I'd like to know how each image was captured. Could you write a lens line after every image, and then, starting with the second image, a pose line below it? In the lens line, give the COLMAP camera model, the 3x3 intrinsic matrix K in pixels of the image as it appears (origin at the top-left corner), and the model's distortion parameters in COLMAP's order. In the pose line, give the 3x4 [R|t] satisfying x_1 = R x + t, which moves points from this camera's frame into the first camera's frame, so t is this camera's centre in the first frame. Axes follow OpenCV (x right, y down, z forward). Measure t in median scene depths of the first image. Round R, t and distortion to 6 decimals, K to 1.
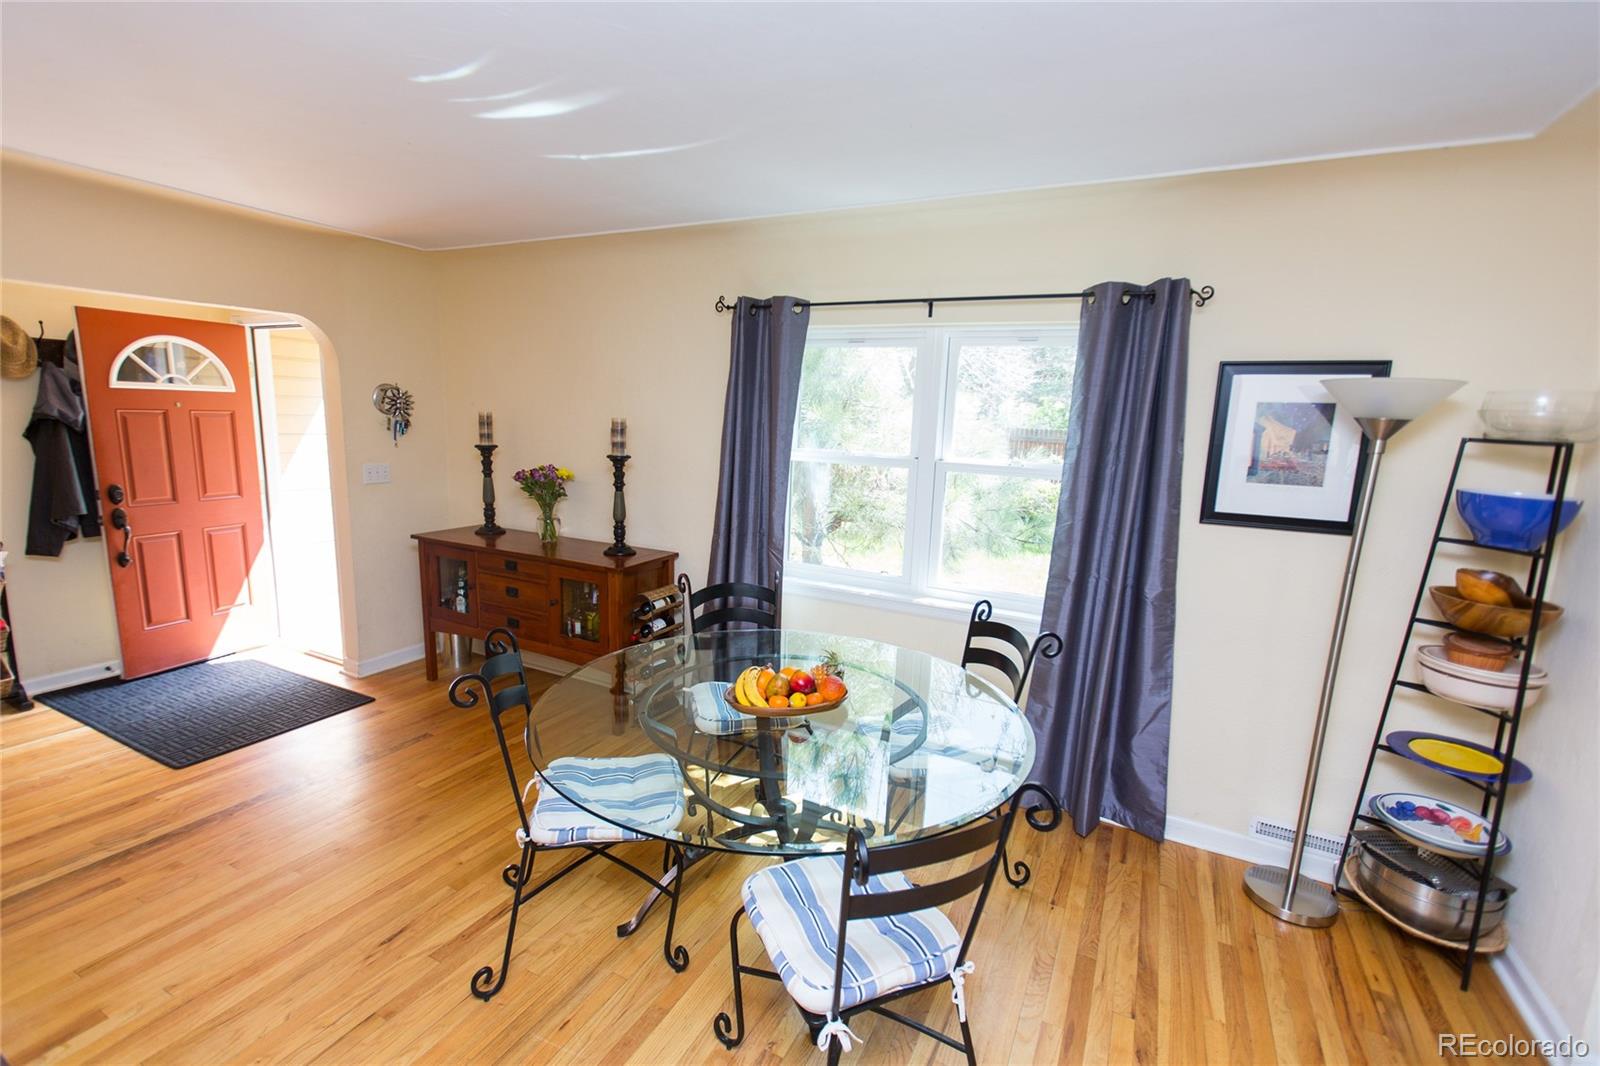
lens RADIAL K [[707.1, 0, 800.0], [0, 707.1, 533.0], [0, 0, 1]] dist [0.000746, -0.000575]
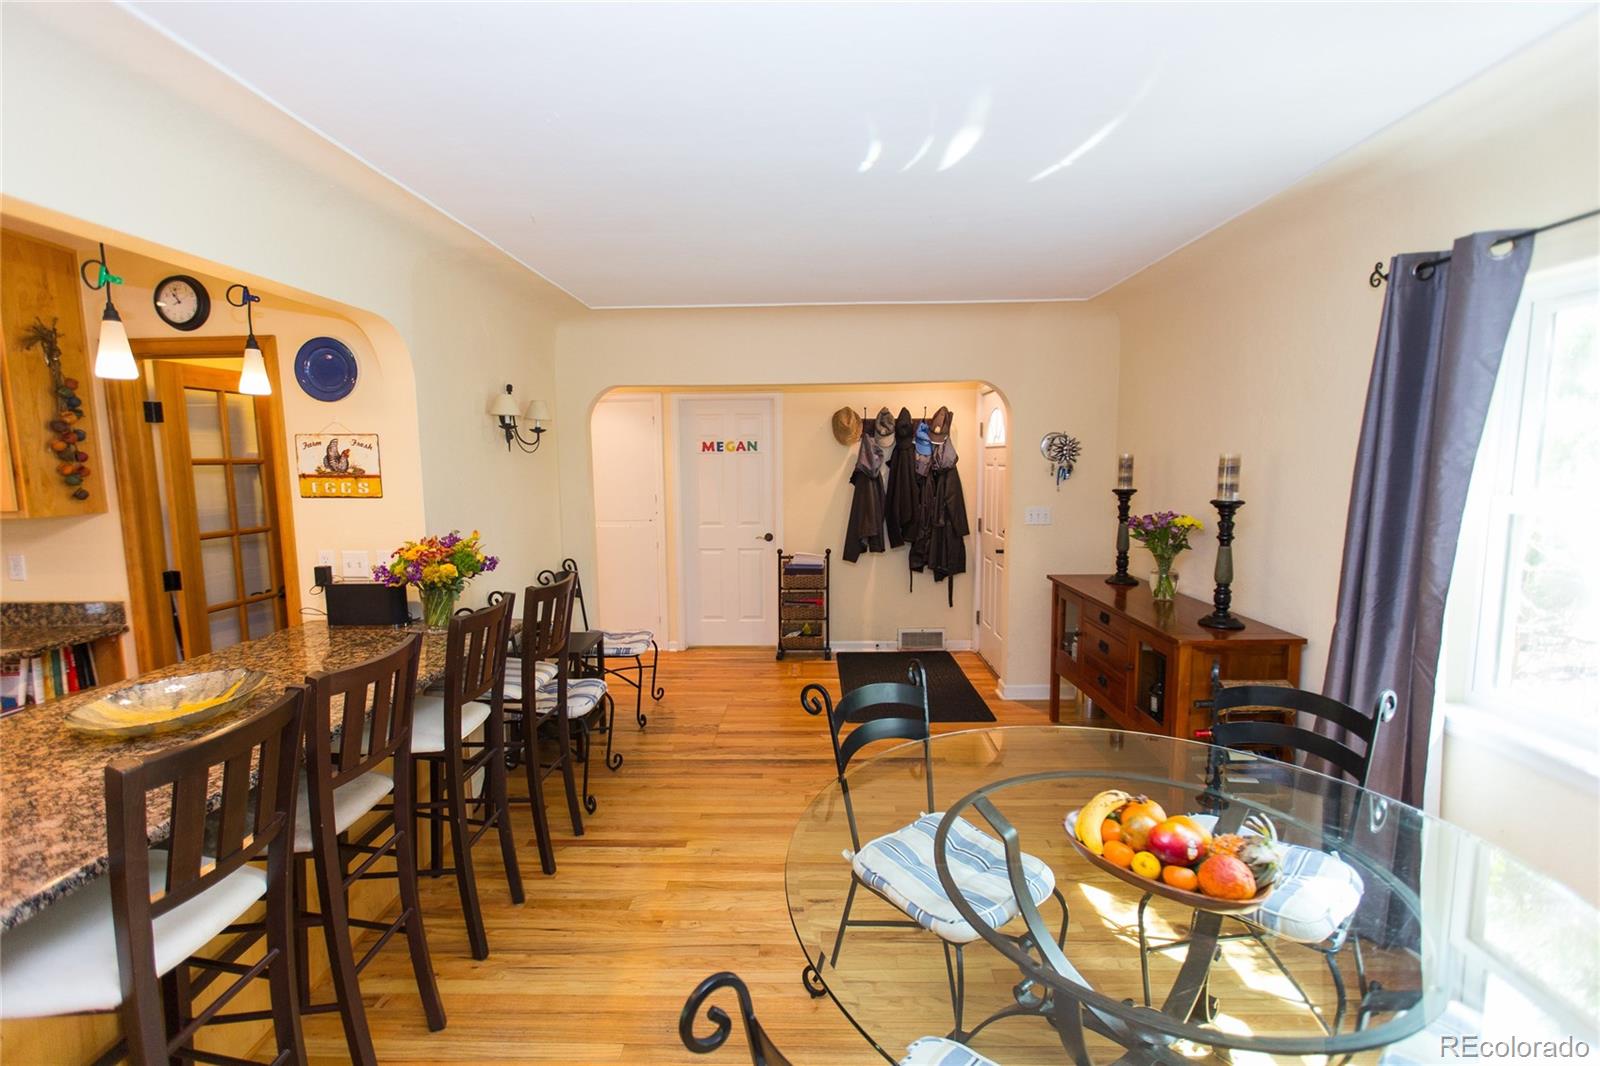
lens RADIAL K [[707.1, 0, 800.0], [0, 707.1, 533.0], [0, 0, 1]] dist [0.000746, -0.000575]
pose [[0.429273, 0.053205, -0.901606, 0.248398], [-0.119132, 0.992877, 0.001870, -0.018557], [0.895283, 0.106608, 0.432554, 0.235909]]
